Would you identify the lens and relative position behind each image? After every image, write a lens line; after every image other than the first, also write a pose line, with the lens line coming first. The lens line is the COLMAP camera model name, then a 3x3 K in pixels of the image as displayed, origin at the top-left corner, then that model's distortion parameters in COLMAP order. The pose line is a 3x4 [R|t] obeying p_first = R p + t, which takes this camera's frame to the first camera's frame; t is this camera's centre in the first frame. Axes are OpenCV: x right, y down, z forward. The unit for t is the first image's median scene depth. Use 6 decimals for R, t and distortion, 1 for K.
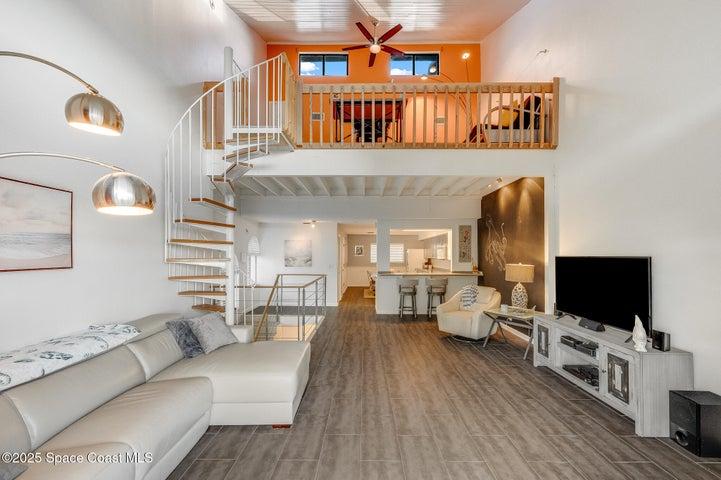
lens RADIAL K [[293.2, 0, 361.3], [0, 293.2, 253.1], [0, 0, 1]] dist [0.000349, 0.000018]
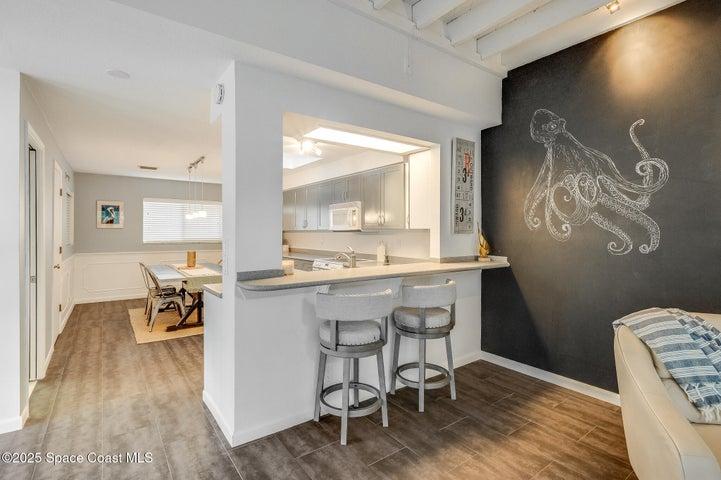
lens RADIAL K [[349.3, 0, 360.5], [0, 349.3, 240.0], [0, 0, 1]] dist [0.000891, 0.000121]
pose [[0.798706, -0.011648, 0.601609, -0.039312], [-0.002449, 0.999741, 0.022608, 0.027586], [-0.601717, -0.019530, 0.798471, 0.705805]]
